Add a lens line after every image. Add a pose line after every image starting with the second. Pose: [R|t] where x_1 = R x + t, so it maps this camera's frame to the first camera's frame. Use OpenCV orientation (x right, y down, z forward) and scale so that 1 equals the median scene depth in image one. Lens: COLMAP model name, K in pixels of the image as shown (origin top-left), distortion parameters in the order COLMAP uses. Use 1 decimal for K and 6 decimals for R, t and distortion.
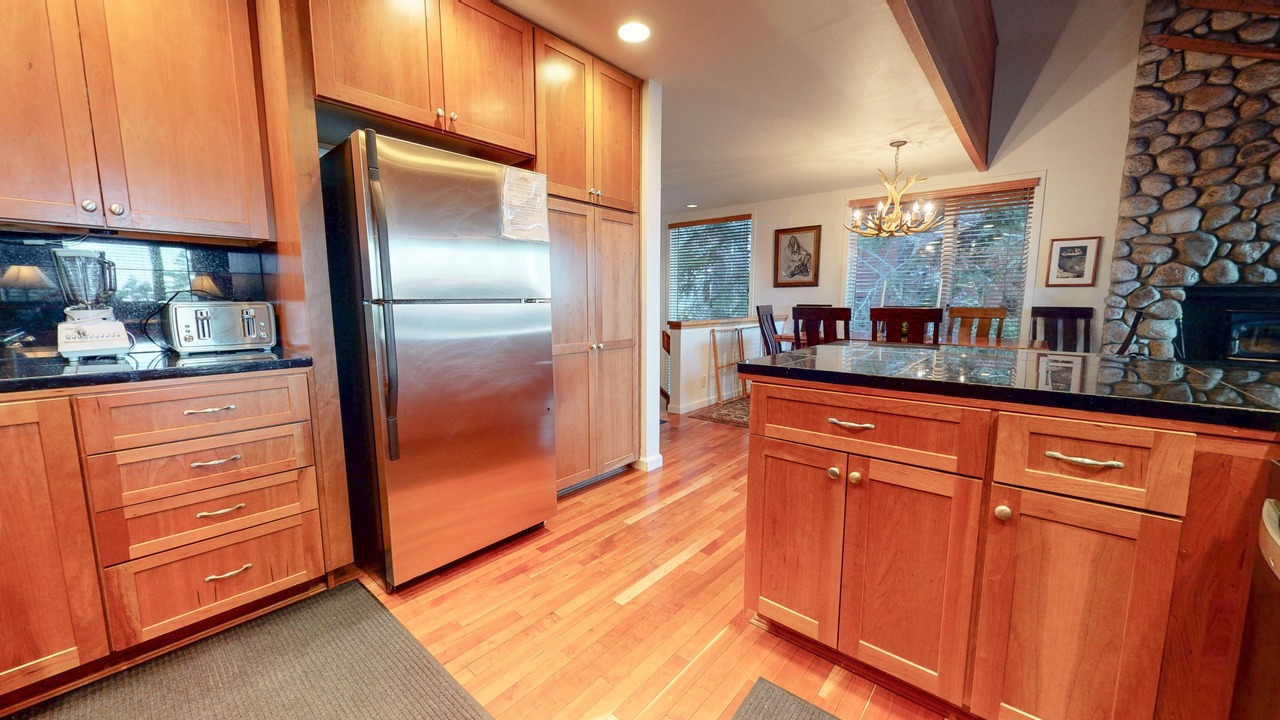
lens RADIAL K [[467.4, 0, 643.3], [0, 467.4, 362.2], [0, 0, 1]] dist [-0.001078, 0.000485]
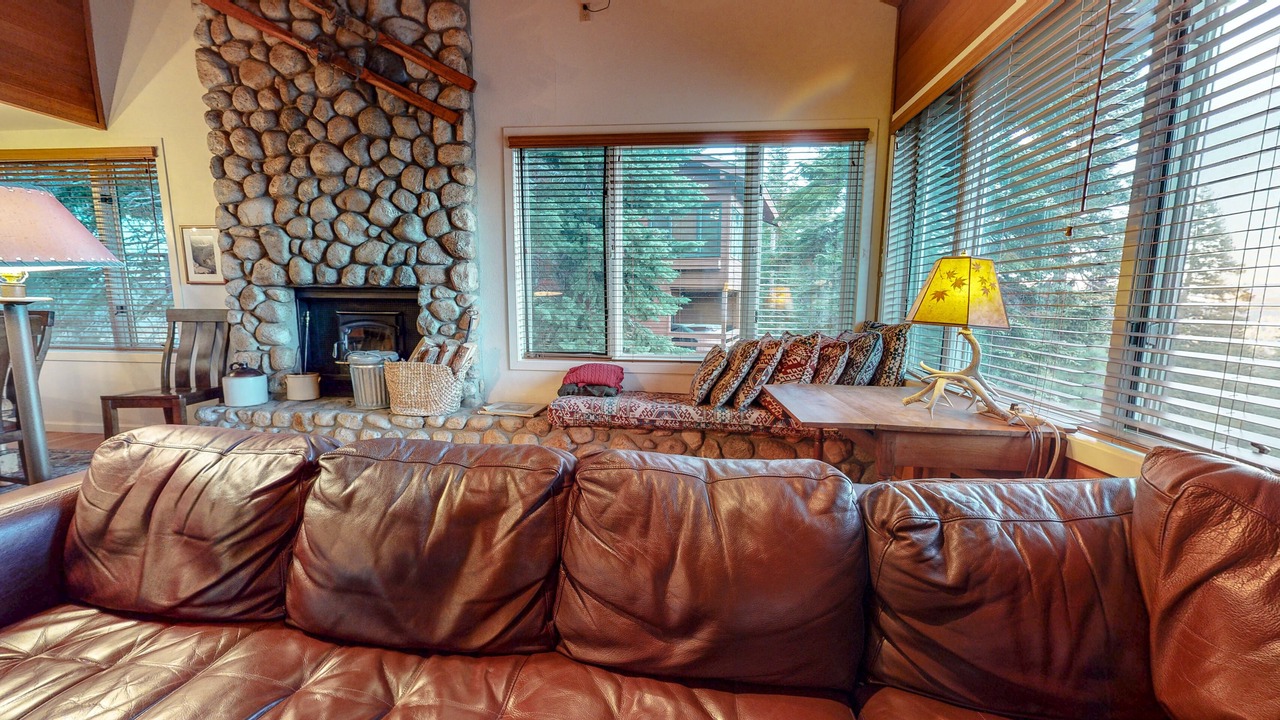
lens RADIAL K [[467.4, 0, 639.6], [0, 467.4, 361.6], [0, 0, 1]] dist [-0.001078, 0.000485]
pose [[0.831254, -0.066921, 0.551850, 1.238596], [0.066209, 0.997580, 0.021242, 0.009506], [-0.551936, 0.018879, 0.833673, -0.129703]]
